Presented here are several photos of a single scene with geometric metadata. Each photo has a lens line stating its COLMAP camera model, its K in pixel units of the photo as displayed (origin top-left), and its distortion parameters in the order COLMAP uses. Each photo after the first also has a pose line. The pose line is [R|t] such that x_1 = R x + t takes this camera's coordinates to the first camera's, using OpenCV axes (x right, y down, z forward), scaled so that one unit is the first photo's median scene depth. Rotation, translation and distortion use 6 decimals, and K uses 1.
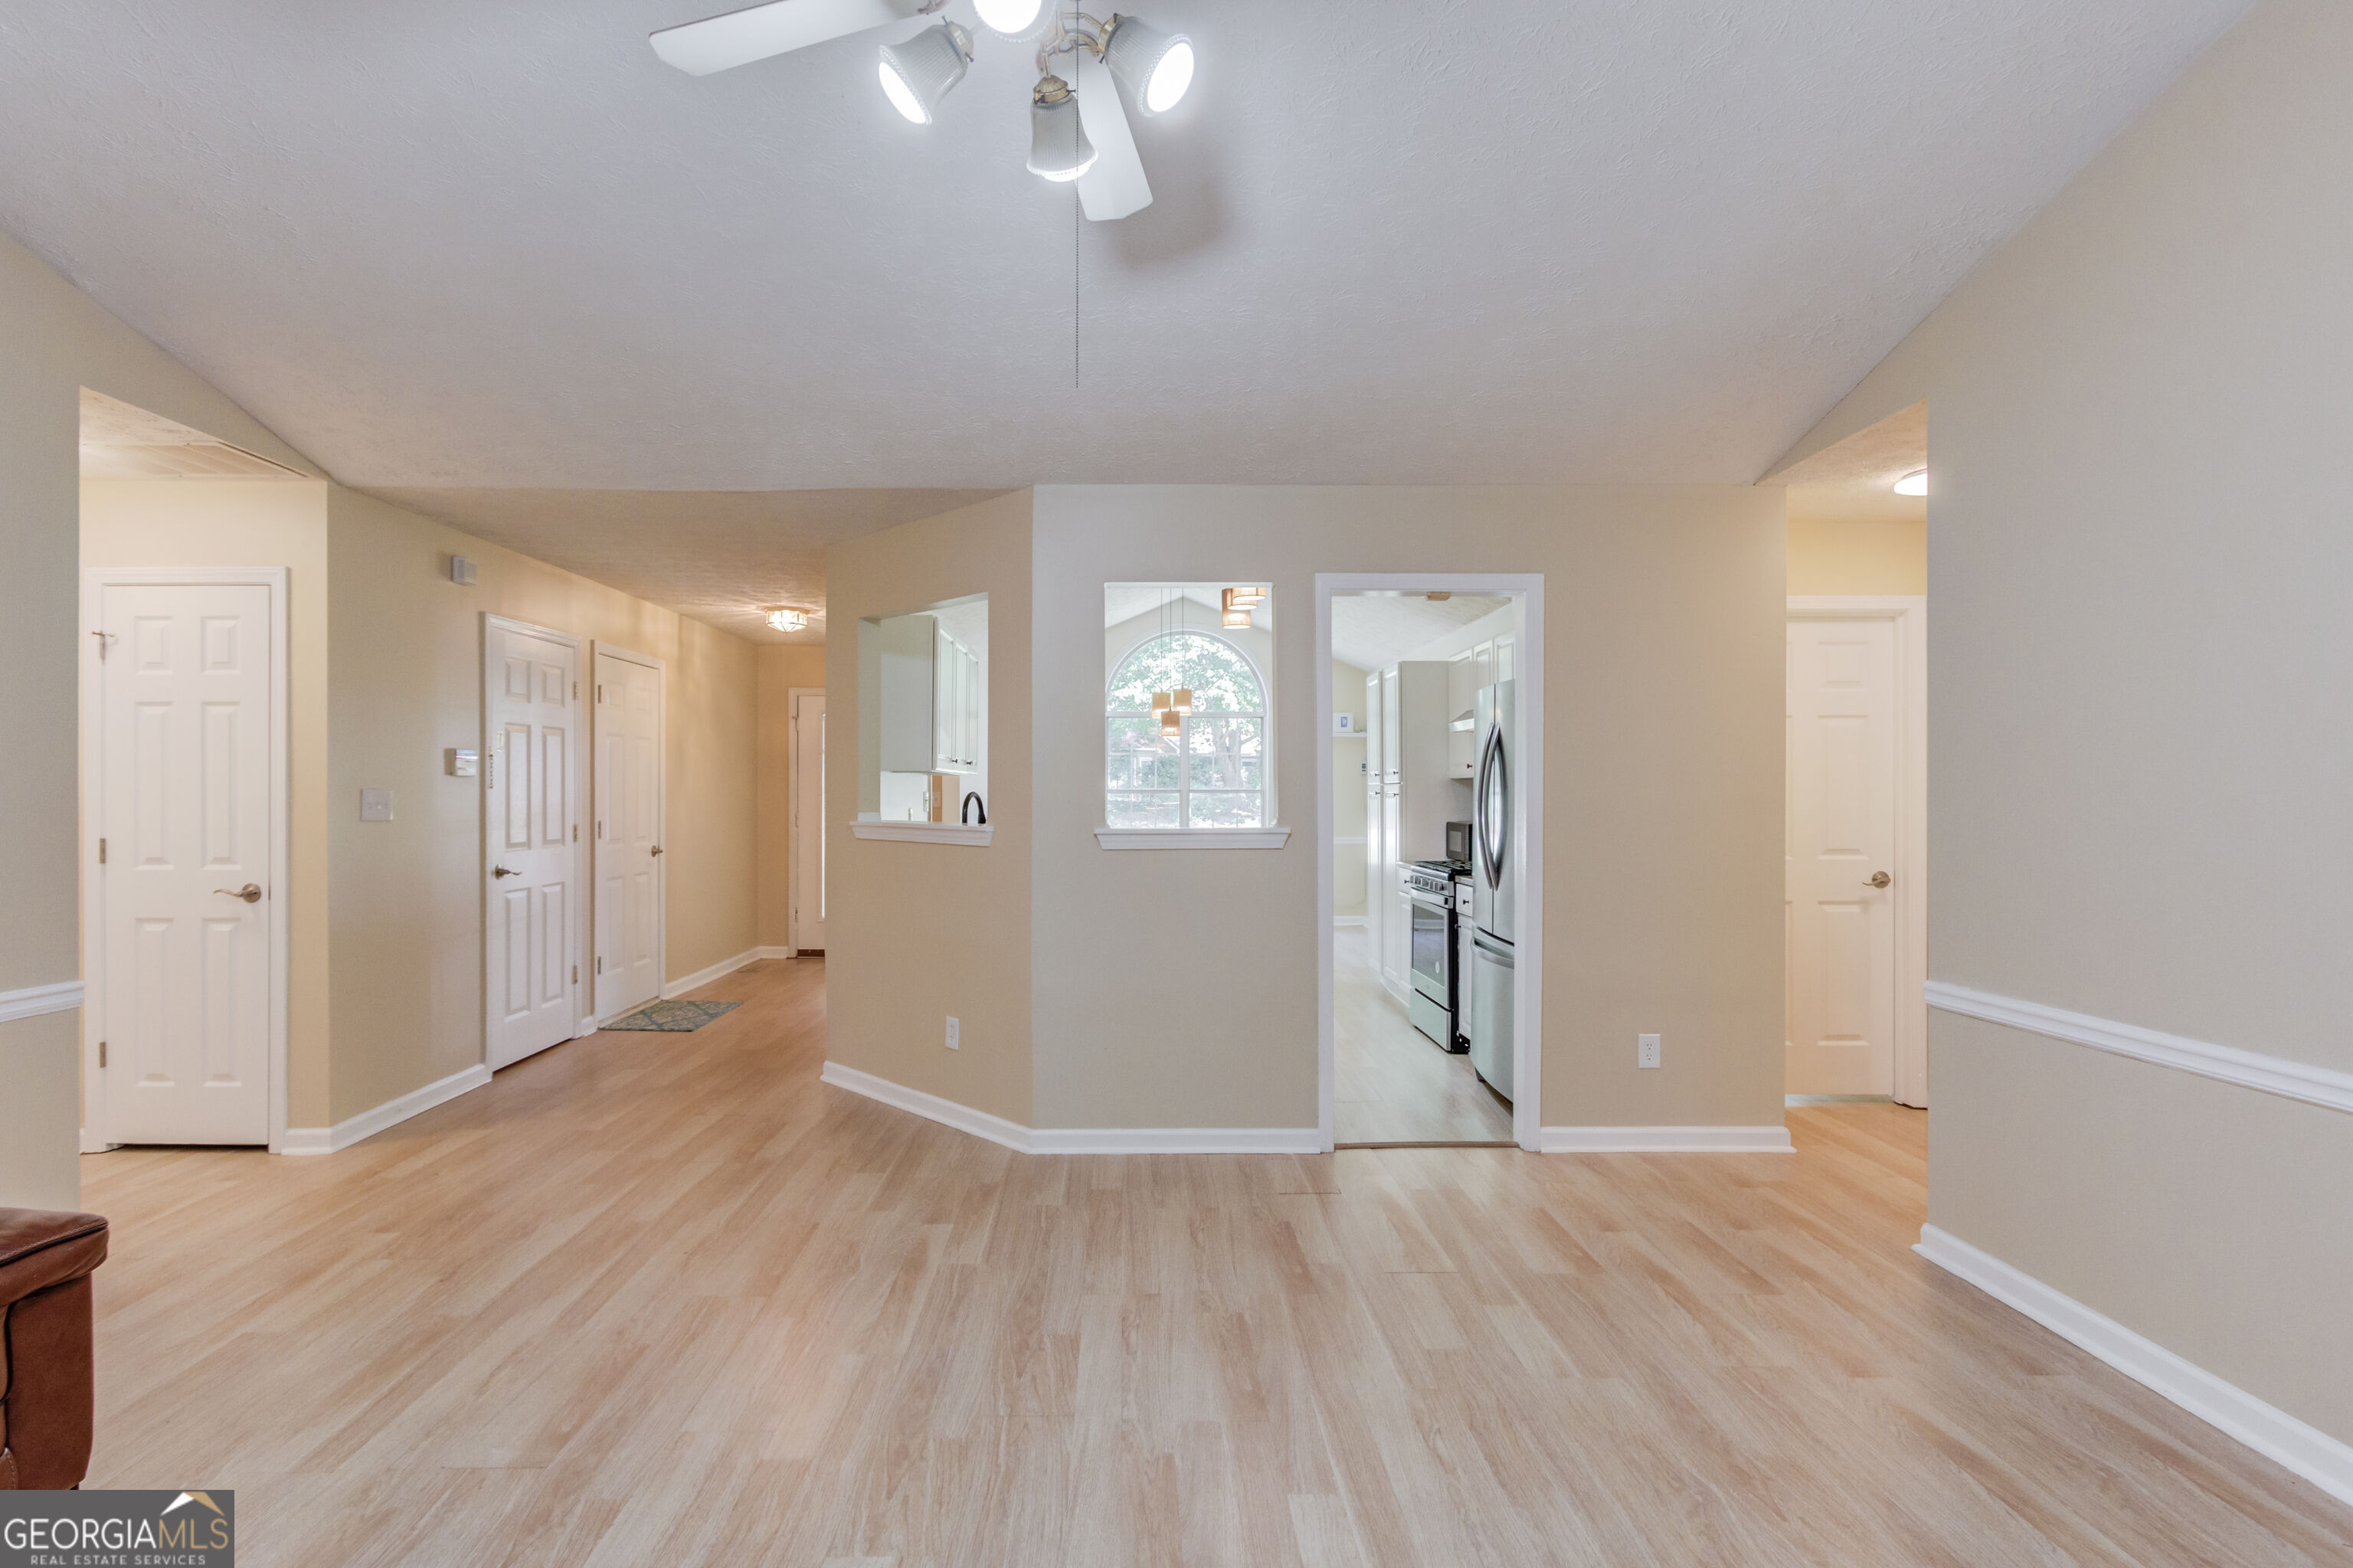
lens RADIAL K [[1112.2, 0, 1176.5], [0, 1112.2, 784.0], [0, 0, 1]] dist [-0.034055, 0.021874]
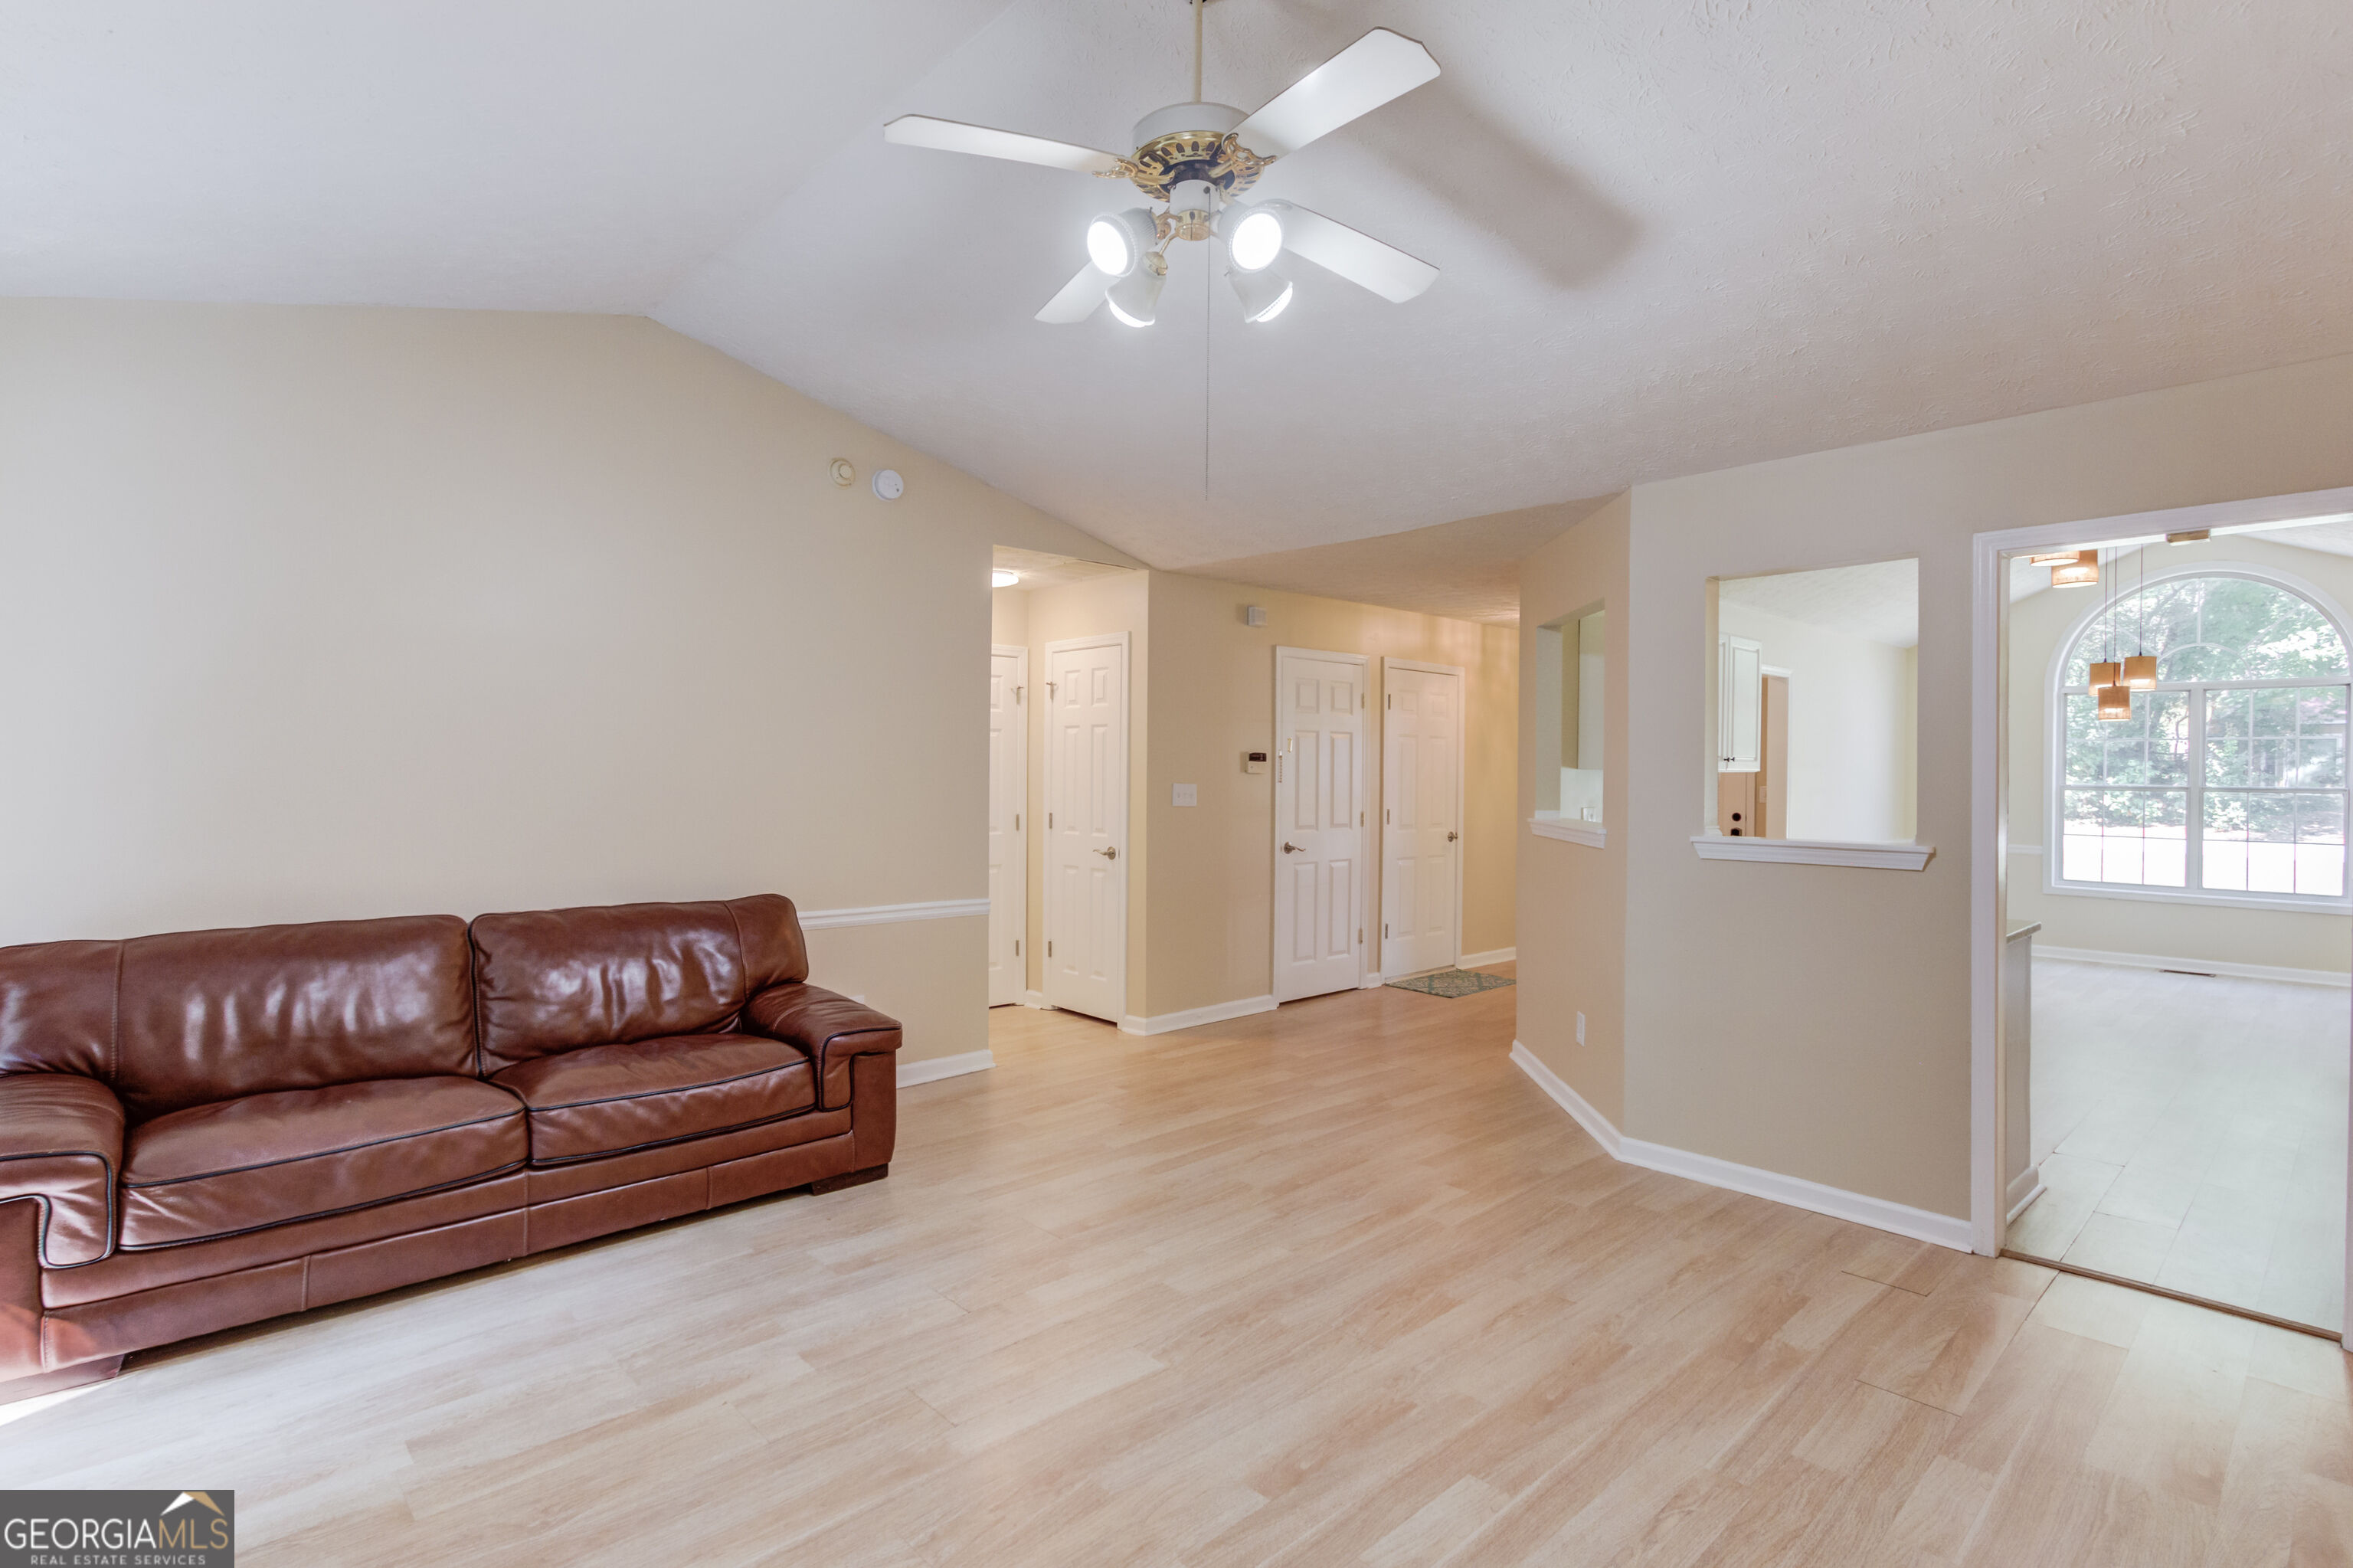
lens RADIAL K [[1112.2, 0, 1176.5], [0, 1112.2, 784.0], [0, 0, 1]] dist [-0.034055, 0.021874]
pose [[0.683574, 0.014910, -0.729729, 0.312974], [-0.005974, 0.999872, 0.014833, -0.016568], [0.729857, -0.005780, 0.683575, 0.032955]]
